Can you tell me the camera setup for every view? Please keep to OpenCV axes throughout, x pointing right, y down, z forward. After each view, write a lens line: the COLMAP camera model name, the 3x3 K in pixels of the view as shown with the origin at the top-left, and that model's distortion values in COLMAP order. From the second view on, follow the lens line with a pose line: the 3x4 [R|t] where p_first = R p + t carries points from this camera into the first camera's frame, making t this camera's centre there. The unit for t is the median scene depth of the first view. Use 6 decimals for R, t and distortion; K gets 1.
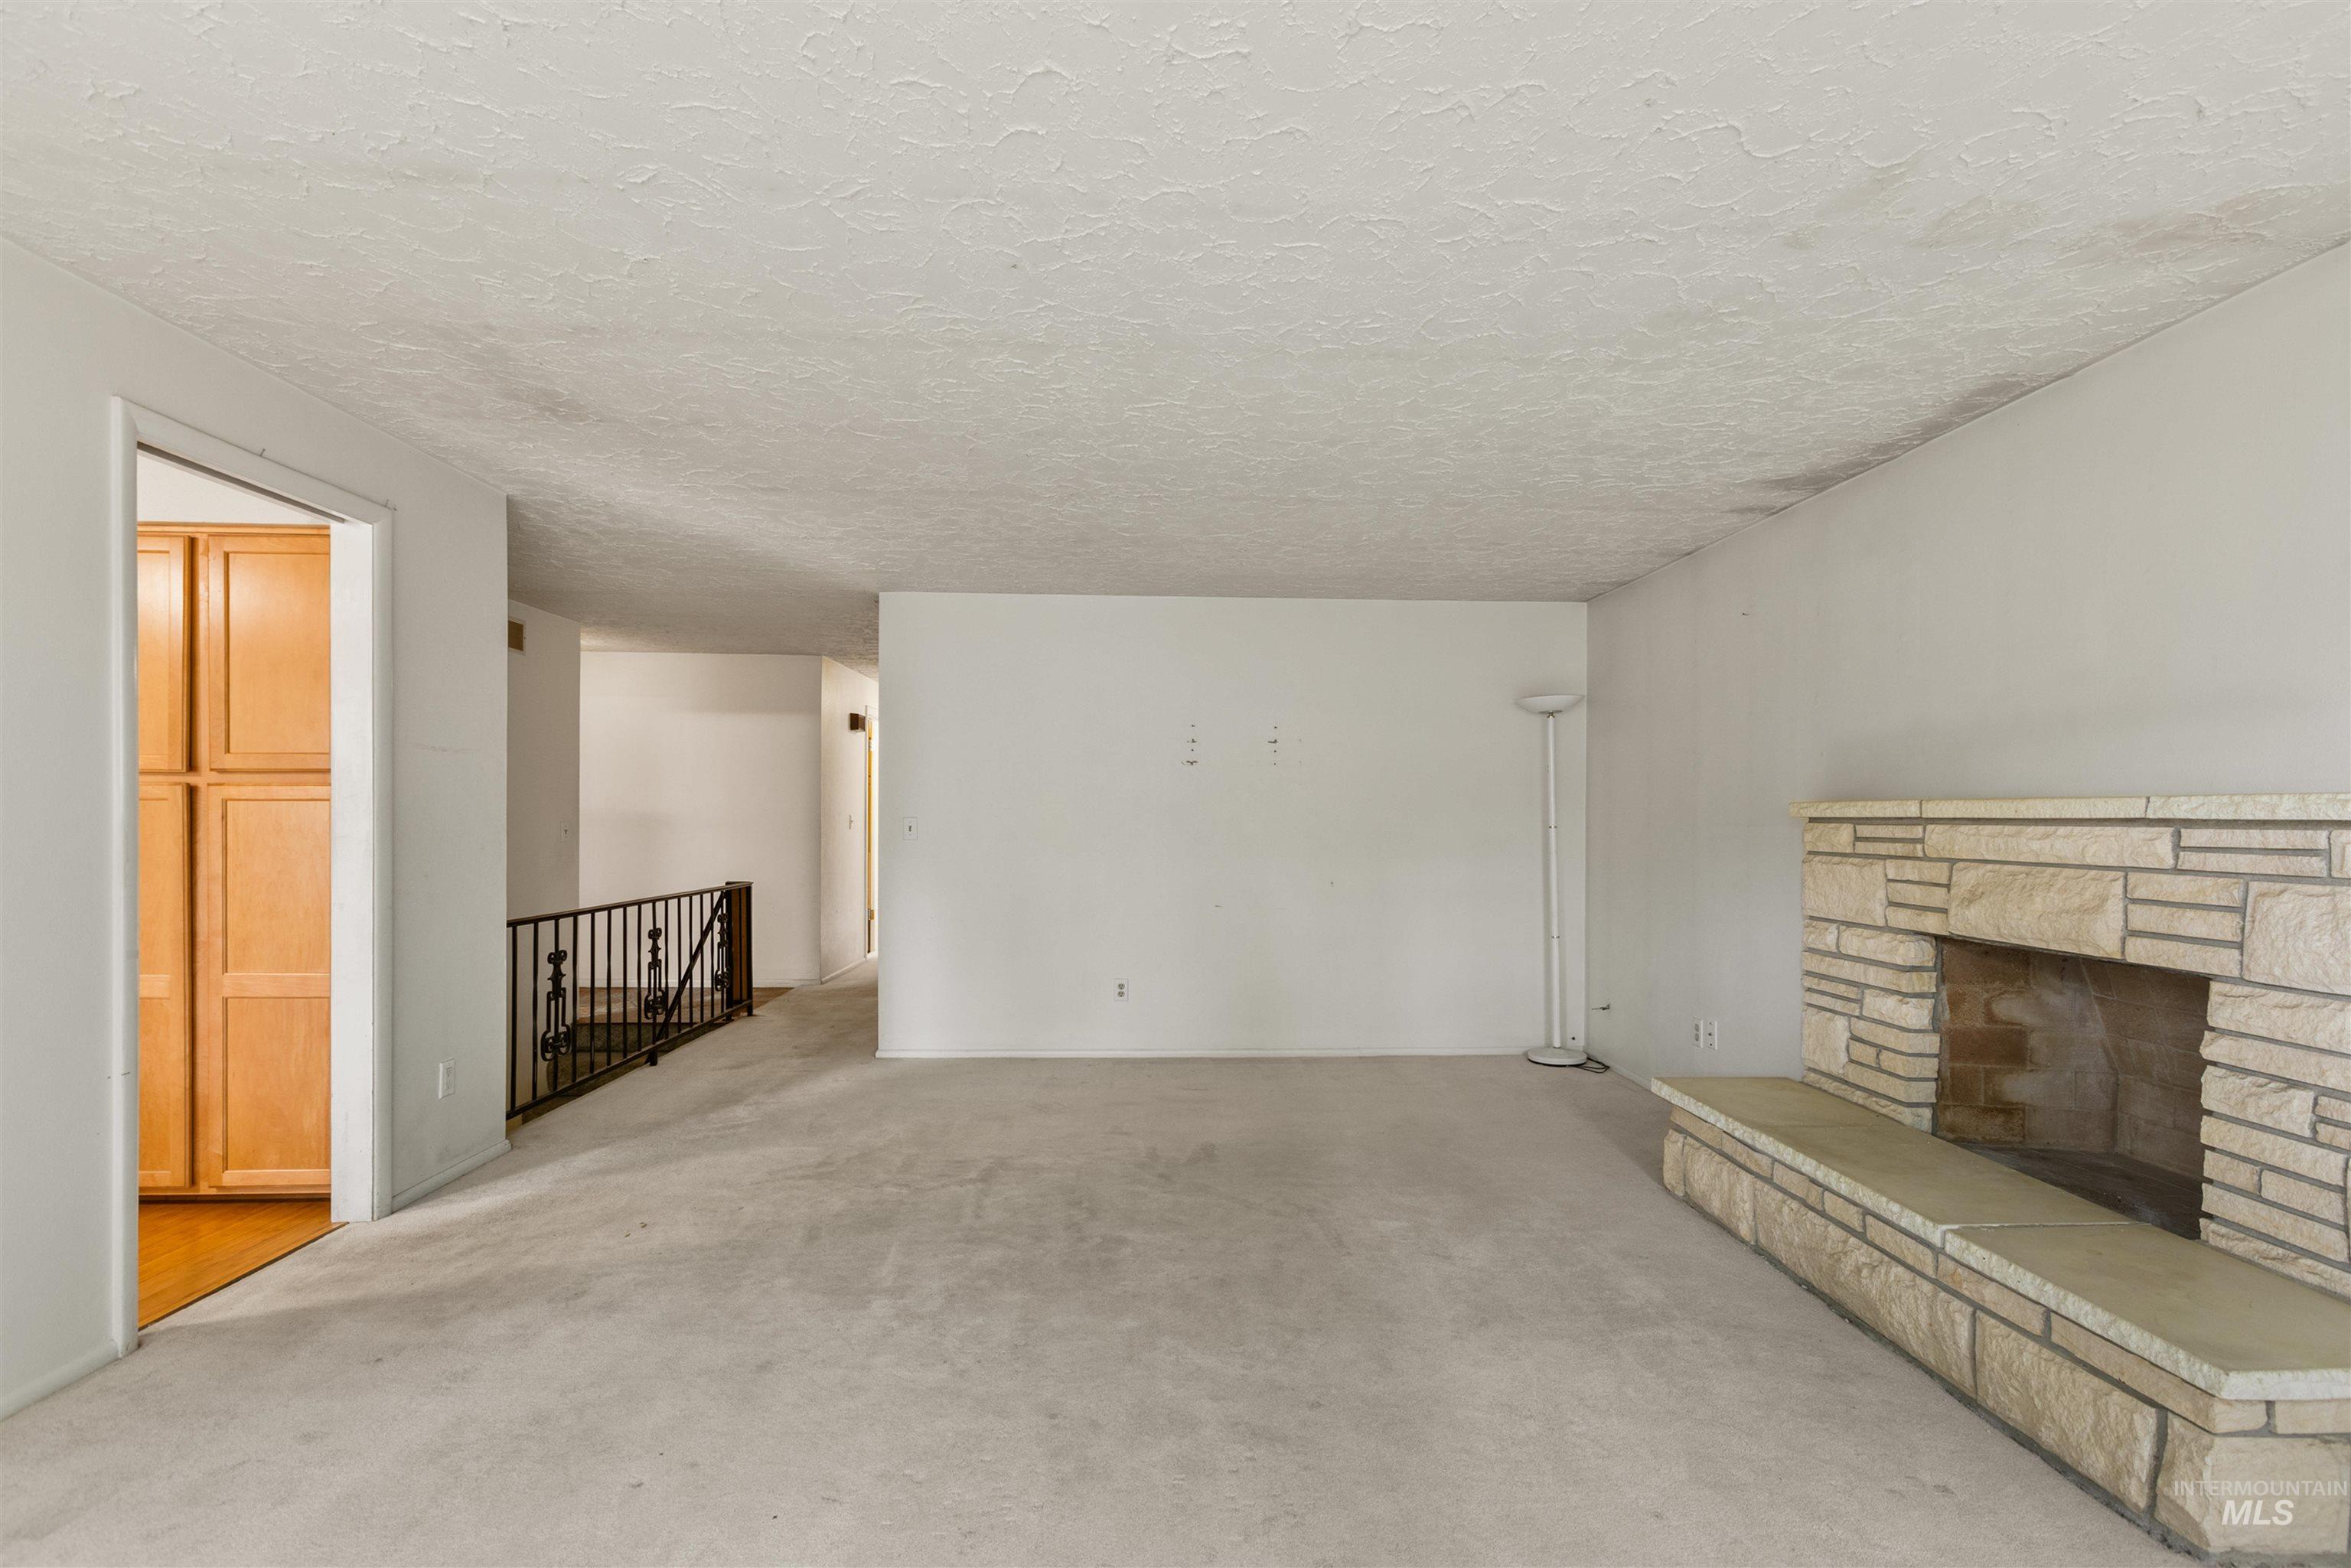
lens RADIAL K [[1058.8, 0, 1177.3], [0, 1058.8, 803.3], [0, 0, 1]] dist [0.001001, -0.000716]
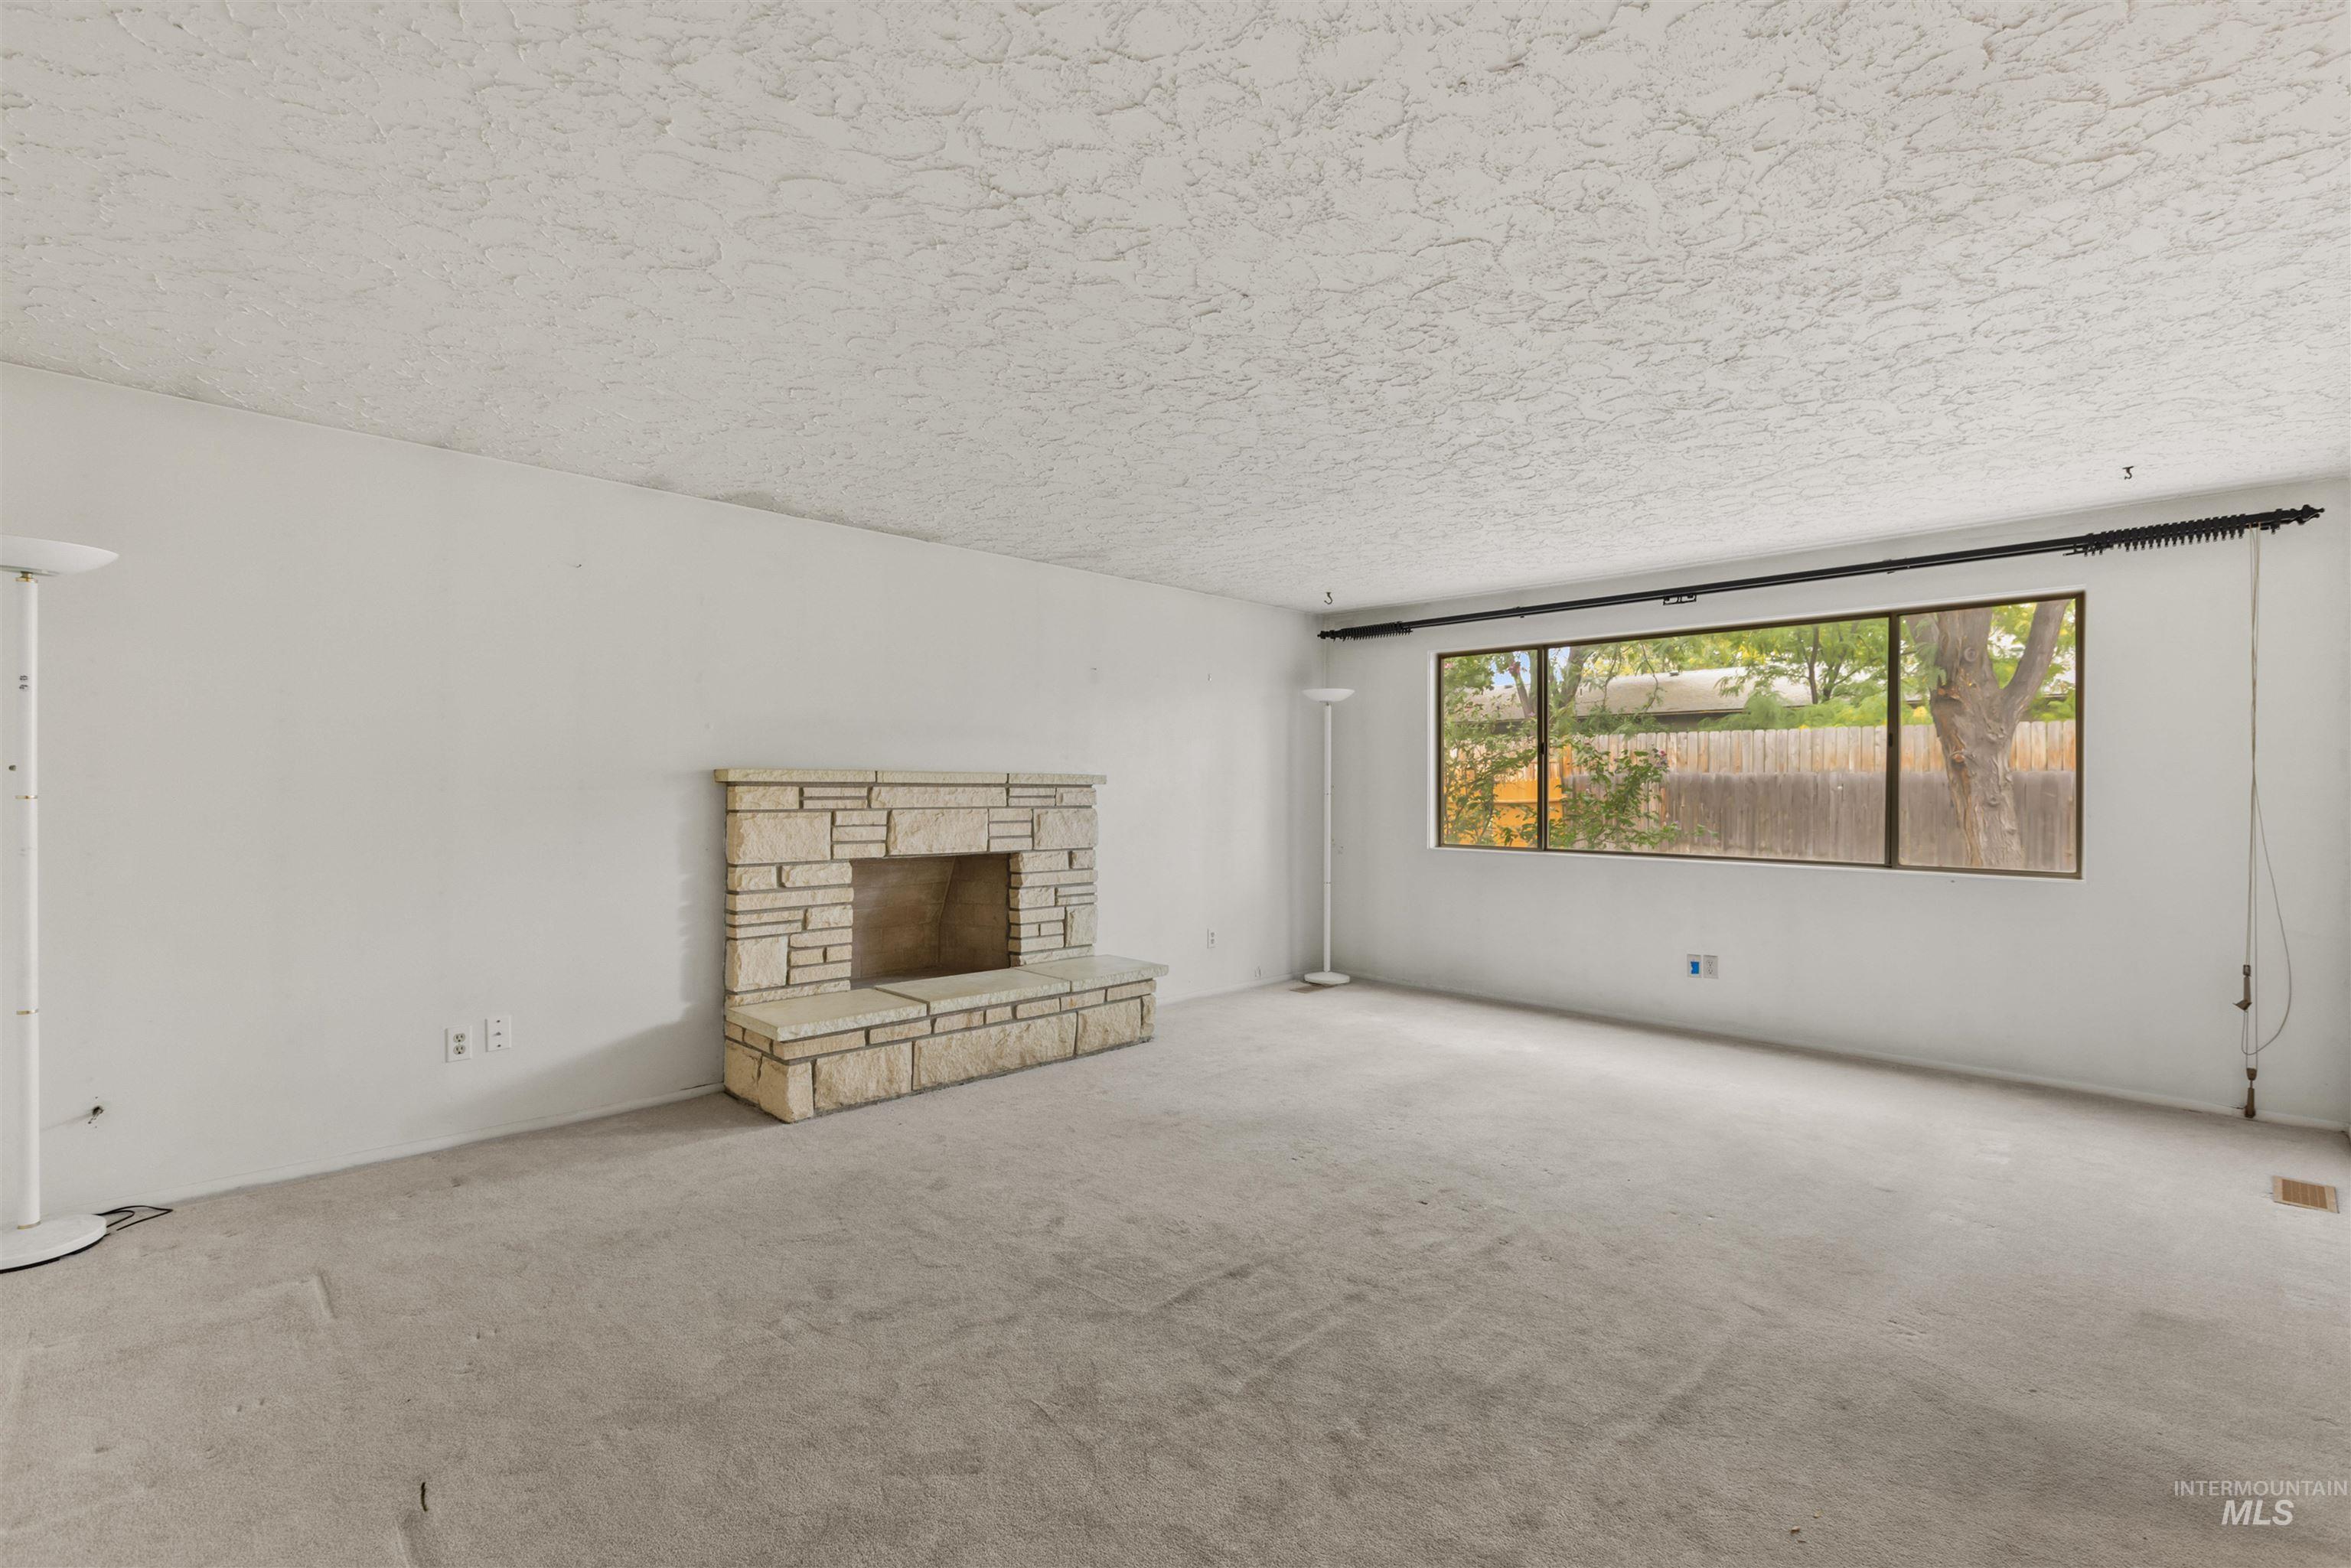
lens RADIAL K [[1058.8, 0, 1179.4], [0, 1058.8, 784.9], [0, 0, 1]] dist [0.001001, -0.000716]
pose [[-0.662641, -0.012816, 0.748828, -0.822491], [-0.020503, 0.999789, -0.001032, 0.010508], [-0.748657, -0.016037, -0.662764, 1.887155]]
